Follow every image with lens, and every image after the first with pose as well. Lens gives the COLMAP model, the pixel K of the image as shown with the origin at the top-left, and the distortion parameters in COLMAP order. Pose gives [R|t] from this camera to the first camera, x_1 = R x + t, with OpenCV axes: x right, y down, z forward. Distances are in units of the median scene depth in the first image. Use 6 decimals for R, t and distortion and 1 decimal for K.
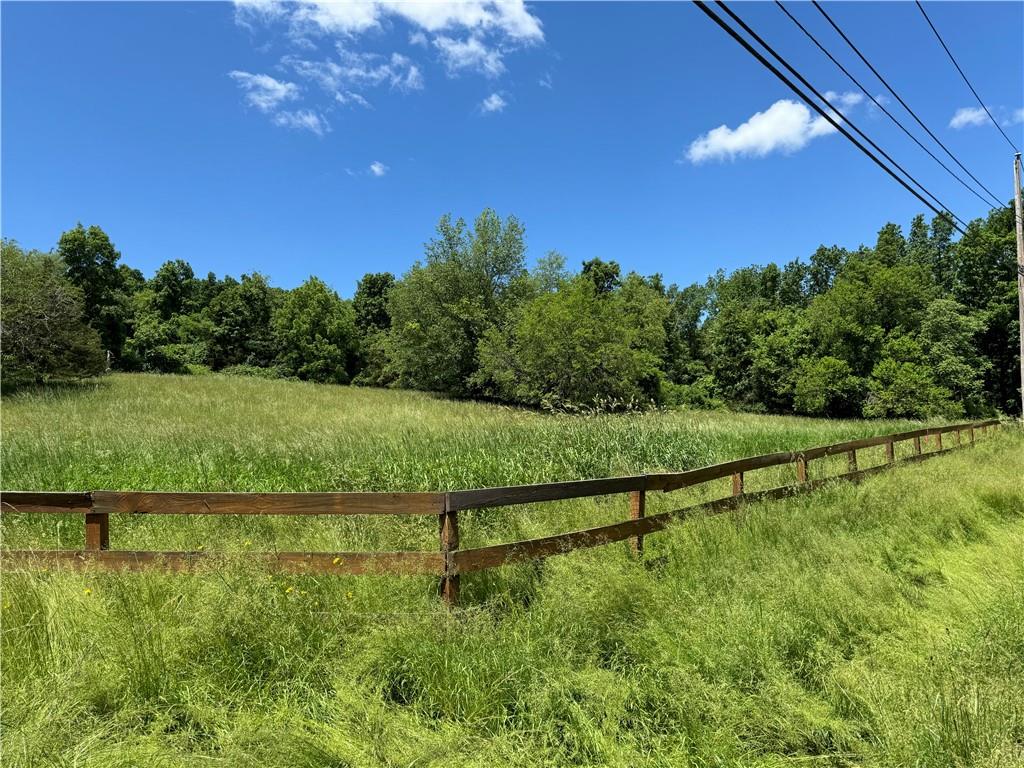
lens RADIAL K [[708.6, 0, 507.5], [0, 708.6, 387.6], [0, 0, 1]] dist [0.023988, -0.034232]
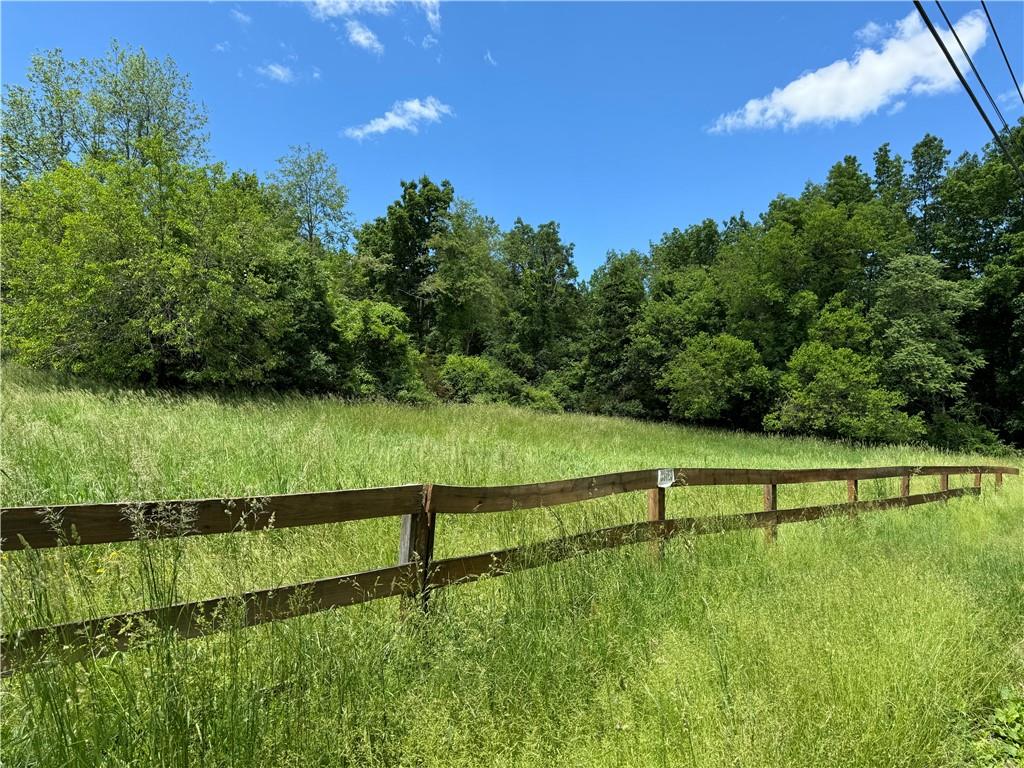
lens RADIAL K [[708.6, 0, 503.3], [0, 708.6, 383.4], [0, 0, 1]] dist [0.023988, -0.034232]
pose [[0.997103, 0.059209, -0.047750, 0.260710], [-0.058938, 0.998237, 0.007059, 0.007915], [0.048084, -0.004225, 0.998834, 0.316545]]
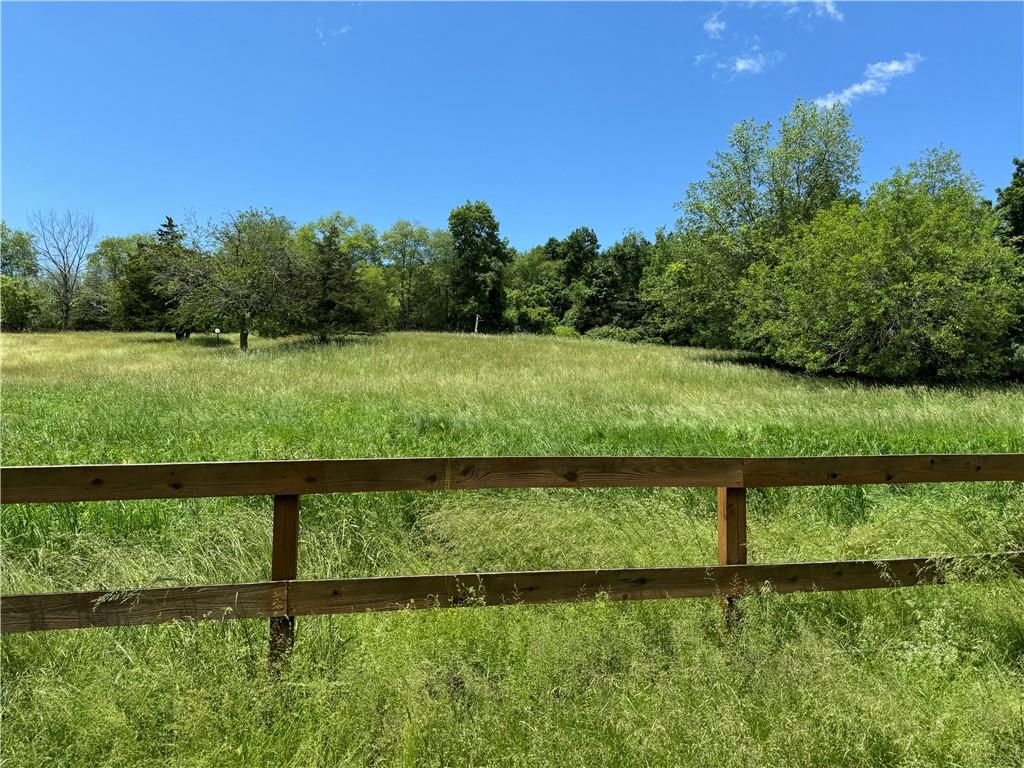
lens RADIAL K [[708.6, 0, 507.4], [0, 708.6, 375.4], [0, 0, 1]] dist [0.023988, -0.034232]
pose [[0.788461, 0.025166, -0.614570, 0.152335], [-0.006196, 0.999437, 0.032977, 0.005957], [0.615053, -0.022193, 0.788173, 0.182546]]
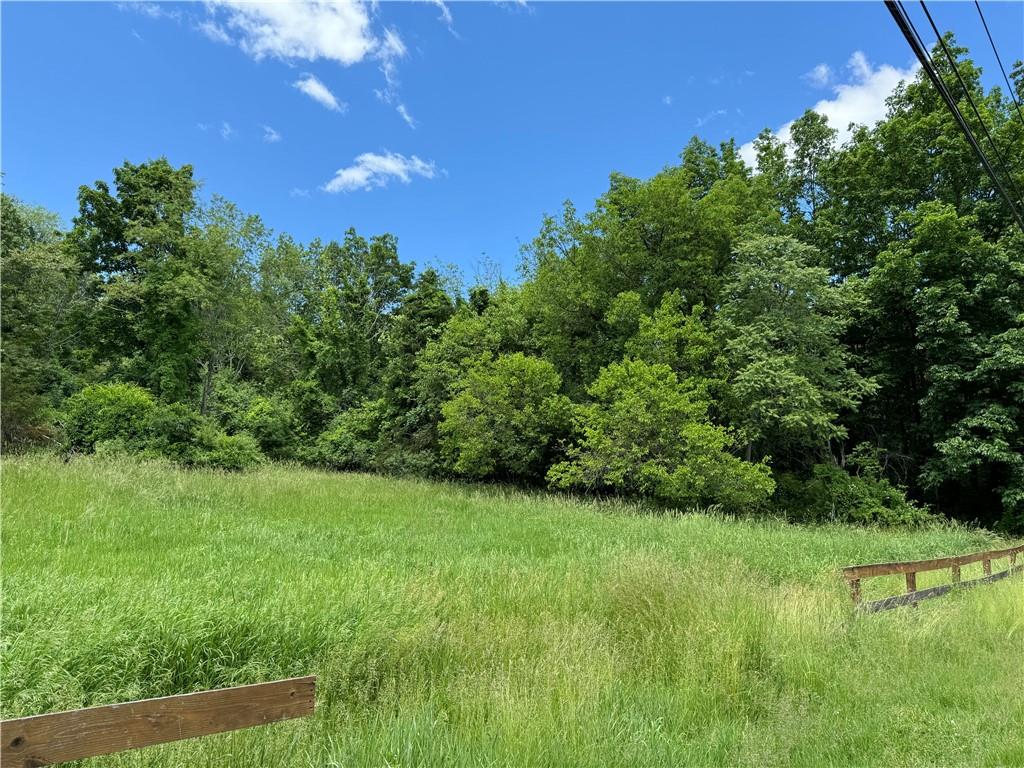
lens RADIAL K [[708.6, 0, 520.9], [0, 708.6, 385.8], [0, 0, 1]] dist [0.023988, -0.034232]
pose [[0.998453, 0.047733, -0.028510, 0.435489], [-0.049913, 0.995428, -0.081433, 0.013750], [0.024492, 0.082730, 0.996271, 0.512691]]
